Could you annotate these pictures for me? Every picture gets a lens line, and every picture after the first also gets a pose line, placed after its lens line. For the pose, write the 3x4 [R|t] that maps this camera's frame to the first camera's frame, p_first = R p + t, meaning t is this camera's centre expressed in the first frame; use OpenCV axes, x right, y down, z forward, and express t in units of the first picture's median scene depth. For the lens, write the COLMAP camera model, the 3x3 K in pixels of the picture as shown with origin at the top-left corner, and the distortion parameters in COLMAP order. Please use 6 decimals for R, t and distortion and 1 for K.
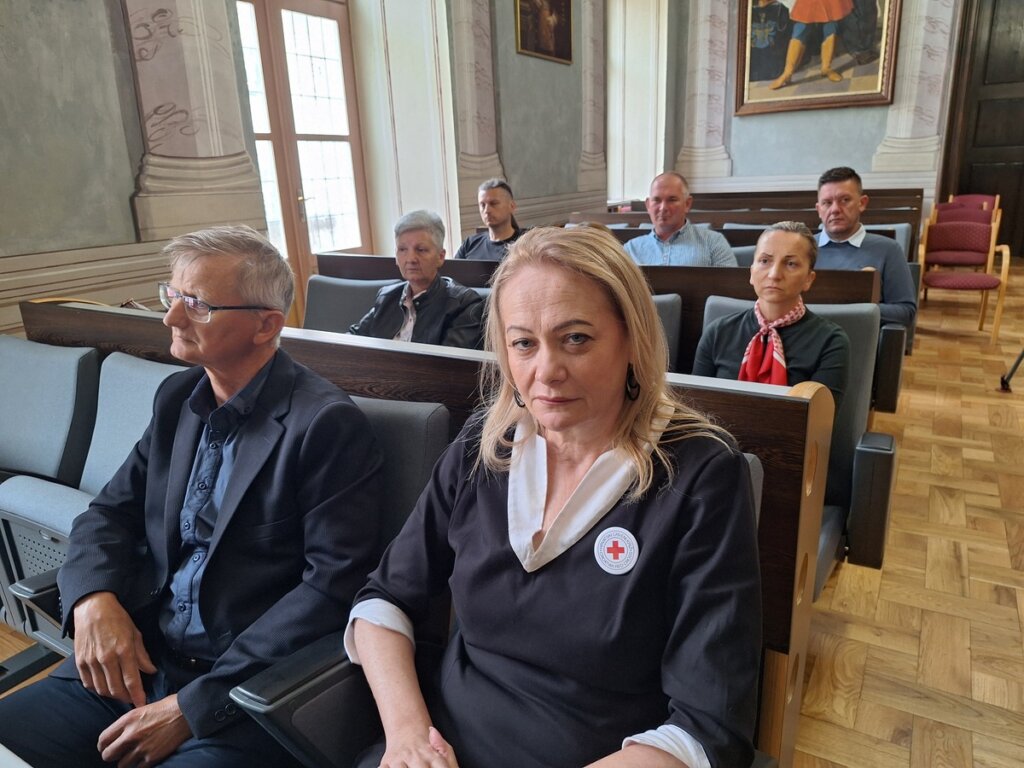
lens RADIAL K [[737.9, 0, 516.9], [0, 737.9, 388.3], [0, 0, 1]] dist [0.033797, -0.035338]
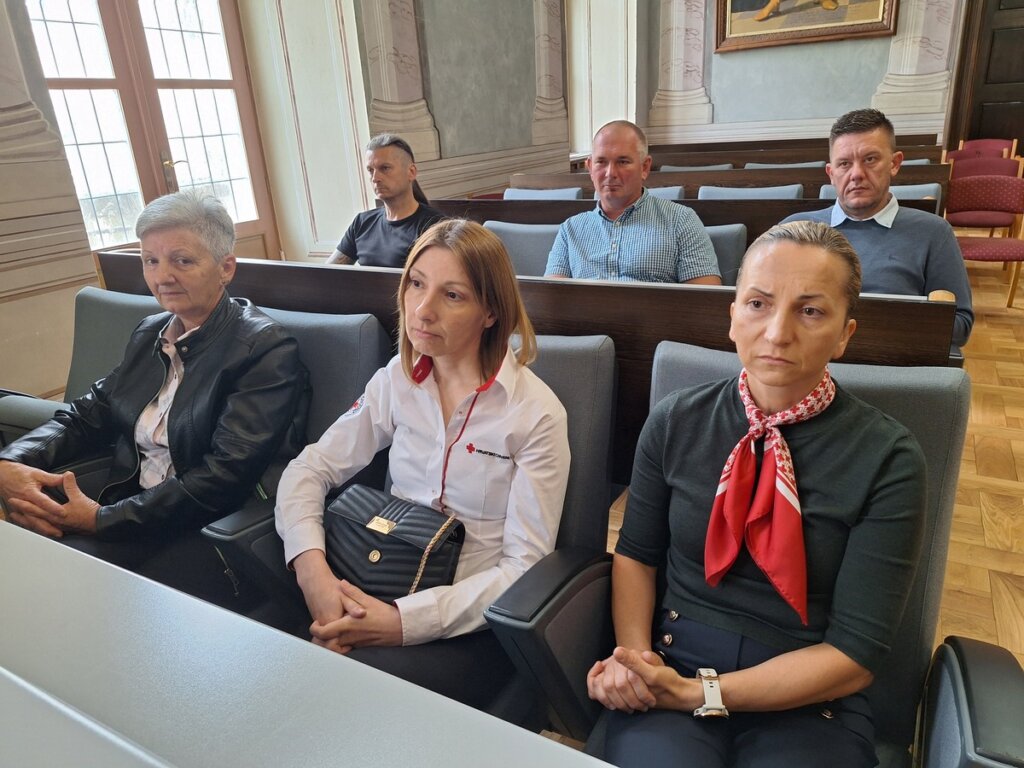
lens RADIAL K [[737.9, 0, 516.6], [0, 737.9, 385.1], [0, 0, 1]] dist [0.033797, -0.035338]
pose [[0.999555, -0.024506, 0.017010, 0.058170], [0.023486, 0.998053, 0.057789, -0.053461], [-0.018393, -0.057364, 0.998184, 0.179815]]
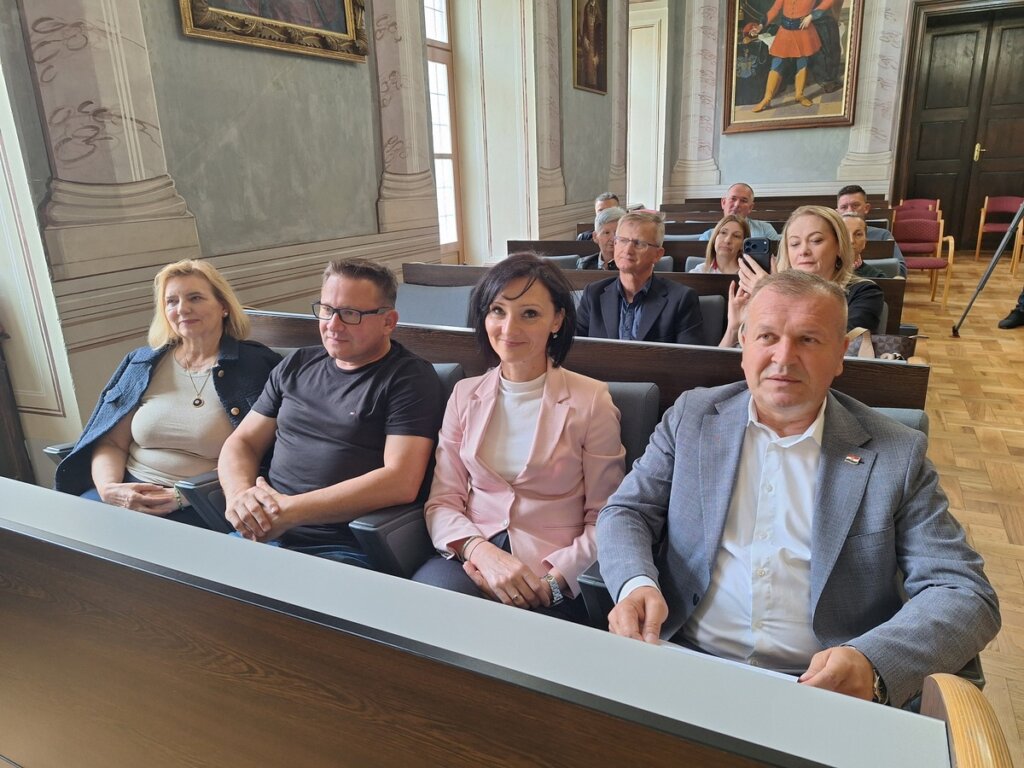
lens RADIAL K [[737.9, 0, 515.0], [0, 737.9, 394.3], [0, 0, 1]] dist [0.033797, -0.035338]
pose [[0.997585, -0.020630, 0.066324, -0.213213], [0.020777, 0.999783, -0.001534, 0.075829], [-0.066278, 0.002908, 0.997797, -0.274447]]
